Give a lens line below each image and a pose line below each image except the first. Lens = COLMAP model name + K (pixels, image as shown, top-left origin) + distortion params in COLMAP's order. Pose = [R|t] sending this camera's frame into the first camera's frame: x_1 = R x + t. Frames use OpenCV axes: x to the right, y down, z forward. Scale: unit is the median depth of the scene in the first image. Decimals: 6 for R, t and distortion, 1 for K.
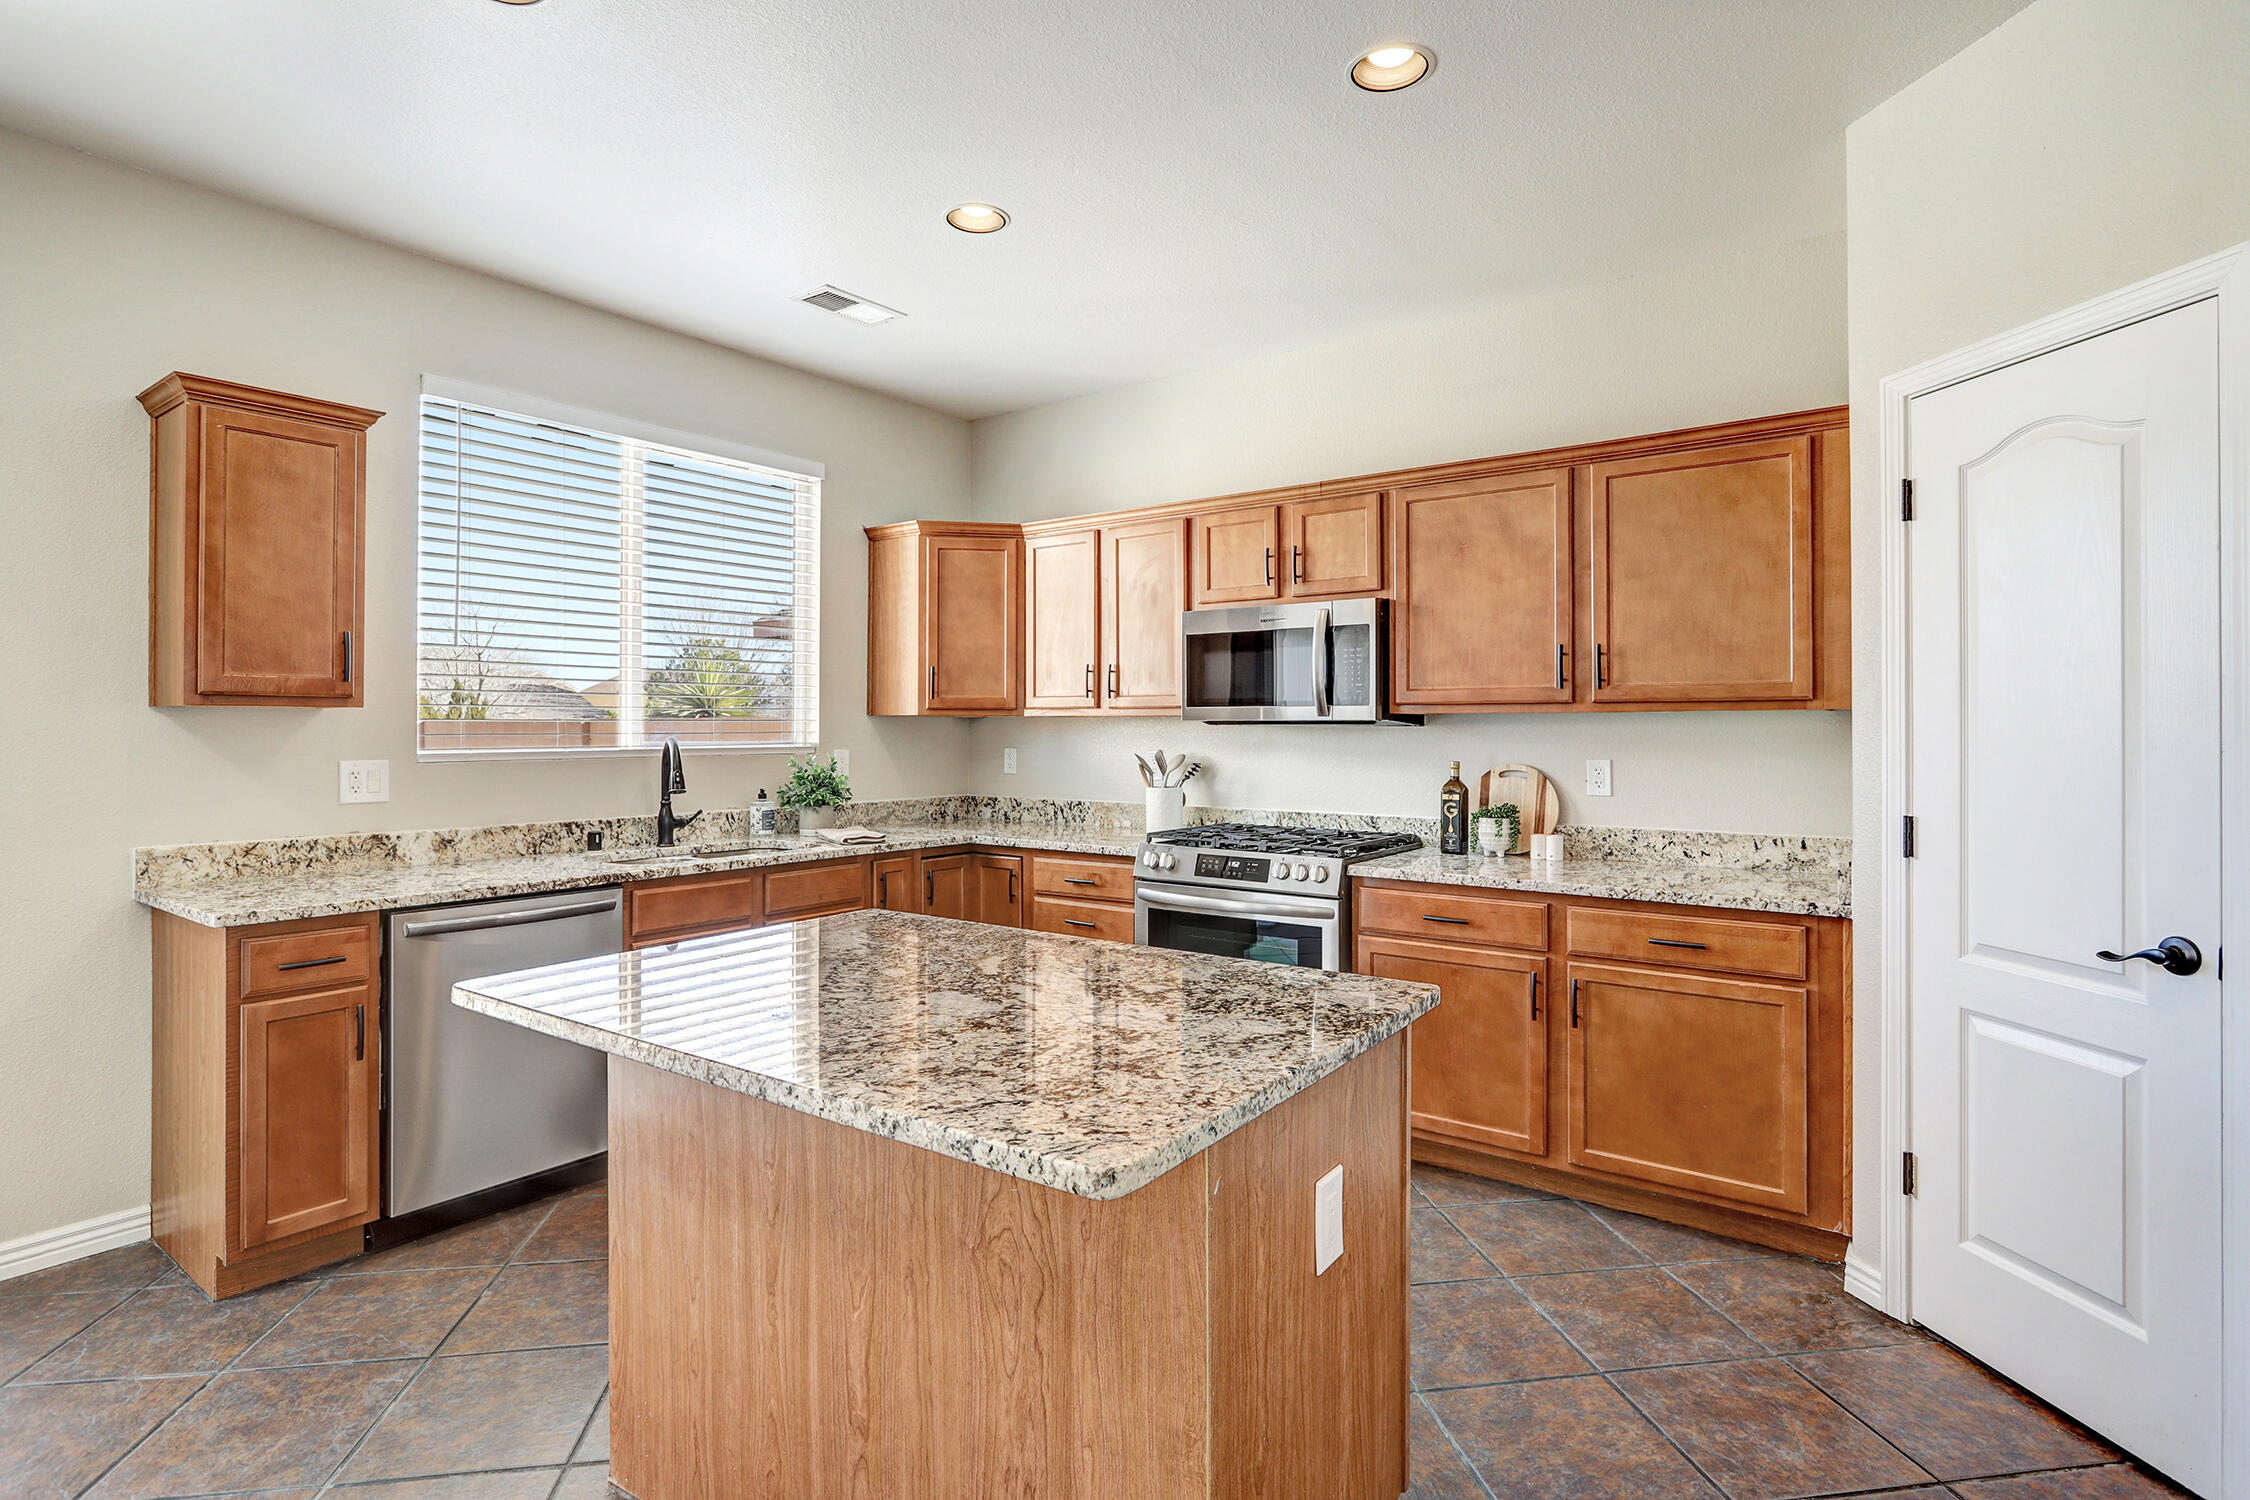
lens RADIAL K [[1121.5, 0, 1127.9], [0, 1121.5, 736.4], [0, 0, 1]] dist [-0.005635, -0.000163]
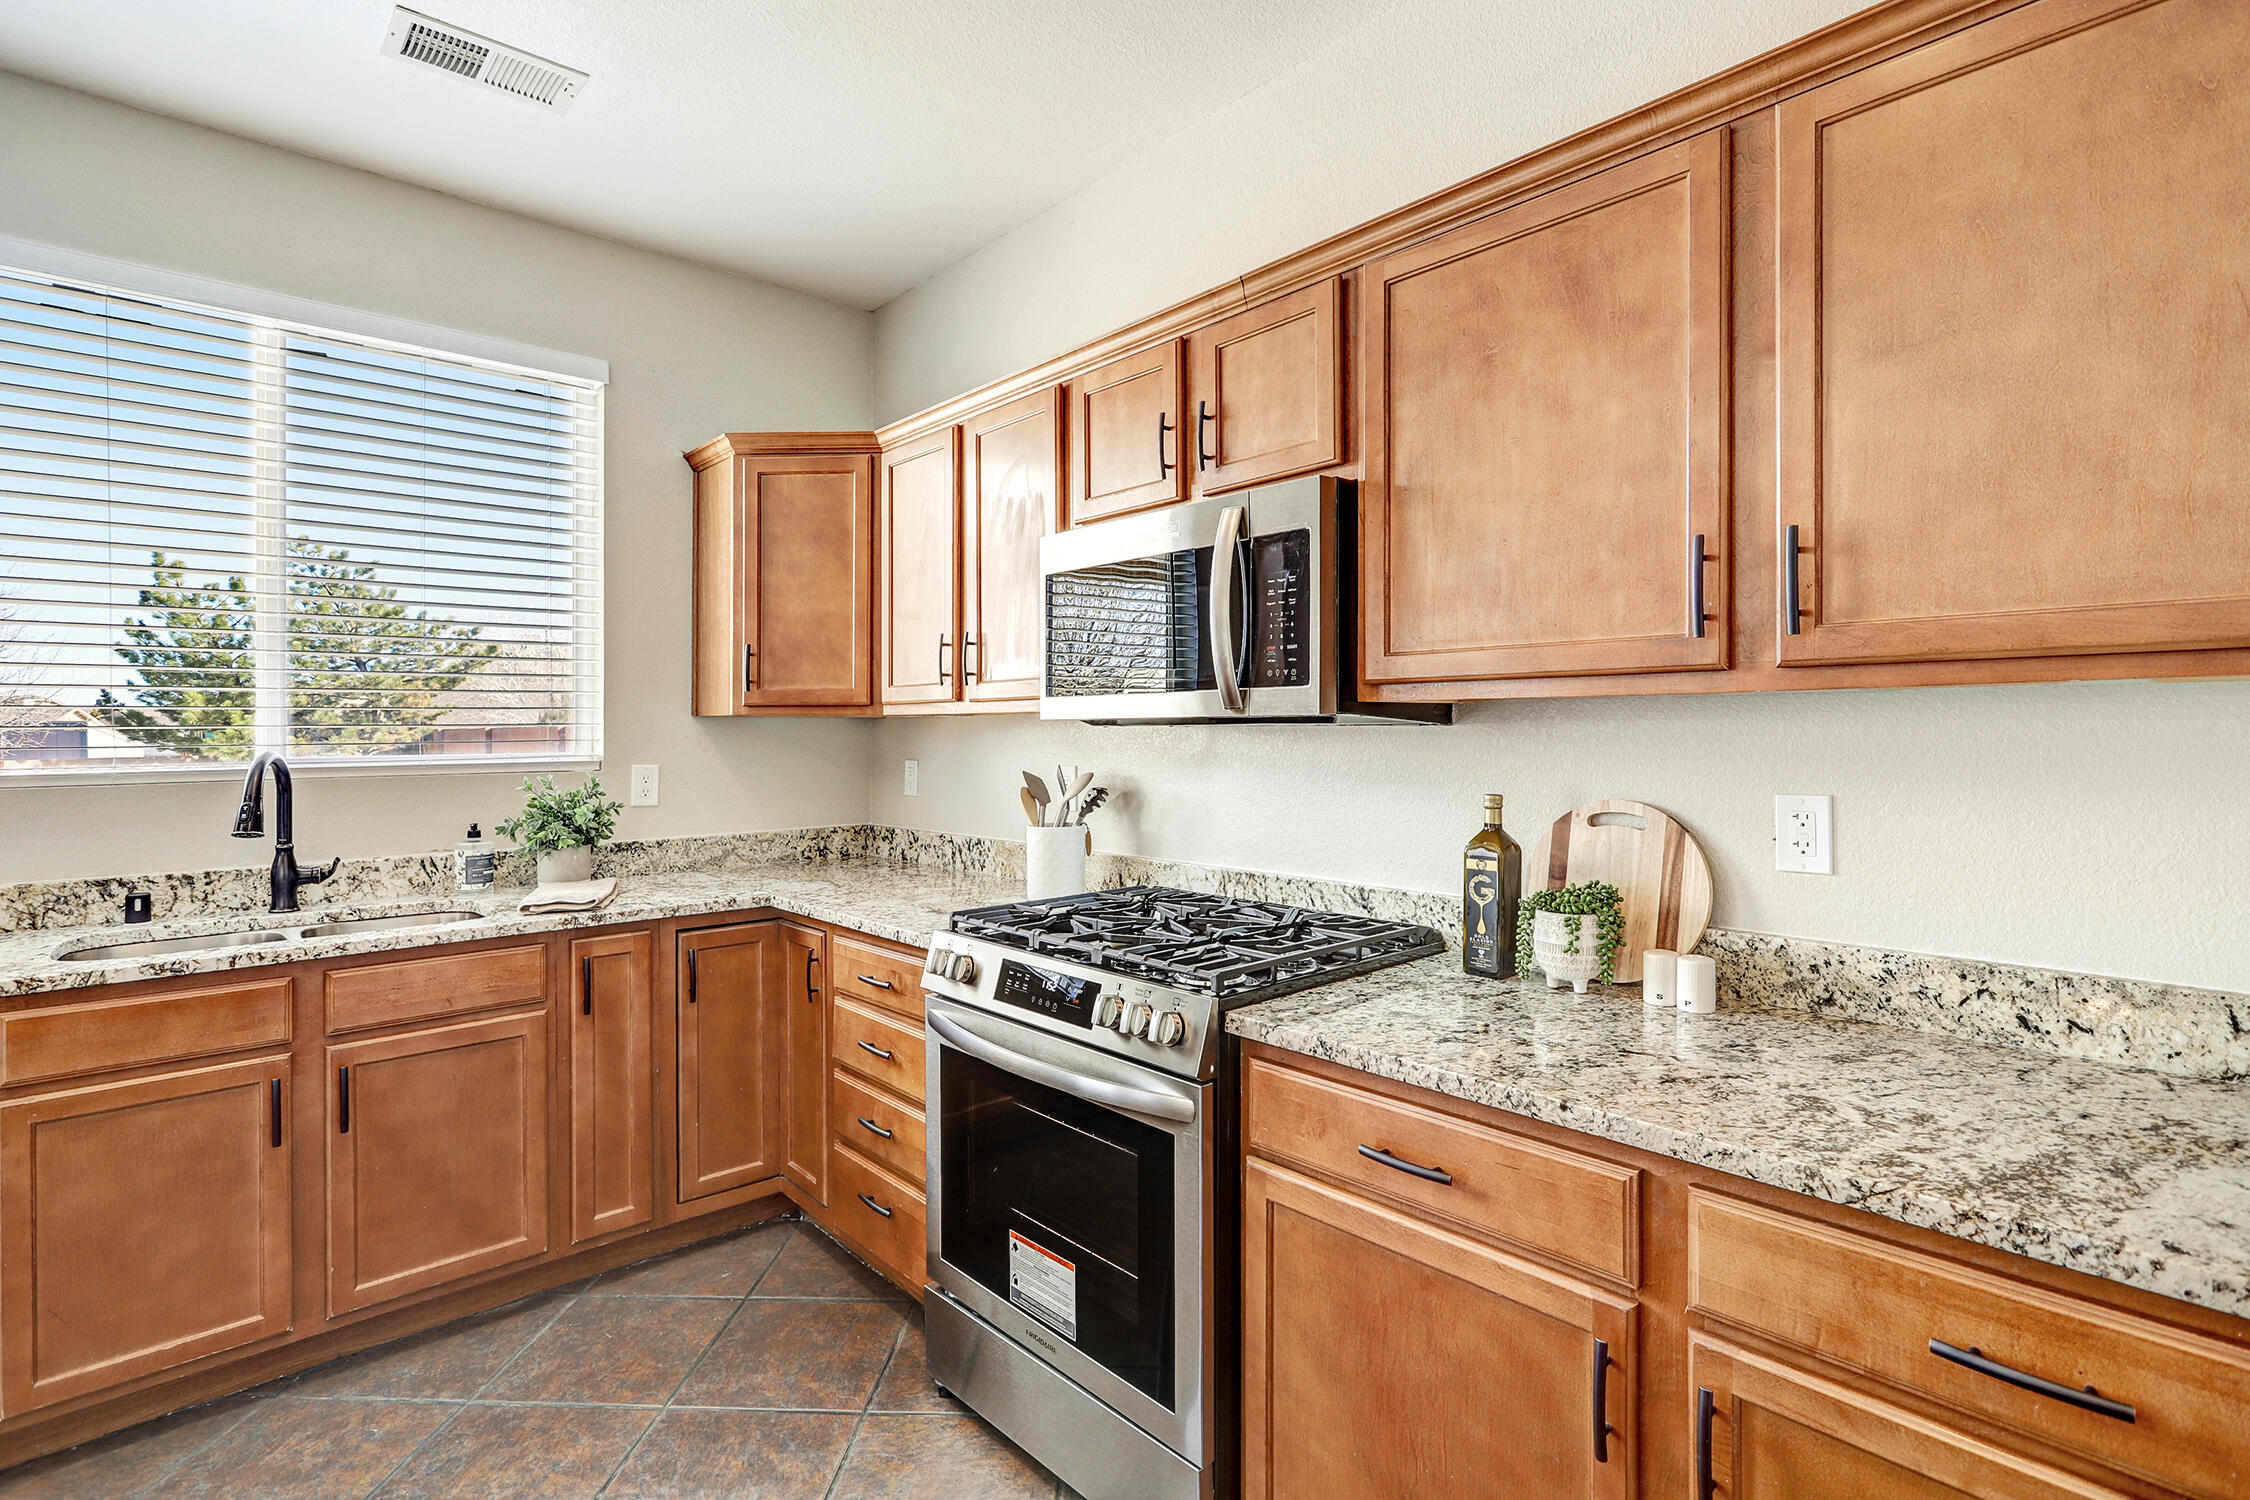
lens RADIAL K [[1073.8, 0, 1118.5], [0, 1073.8, 754.4], [0, 0, 1]] dist [0.002685, -0.000805]
pose [[0.979851, -0.002458, -0.199716, 0.225231], [0.005605, 0.999869, 0.015193, -0.004321], [0.199652, -0.016006, 0.979736, 0.493475]]
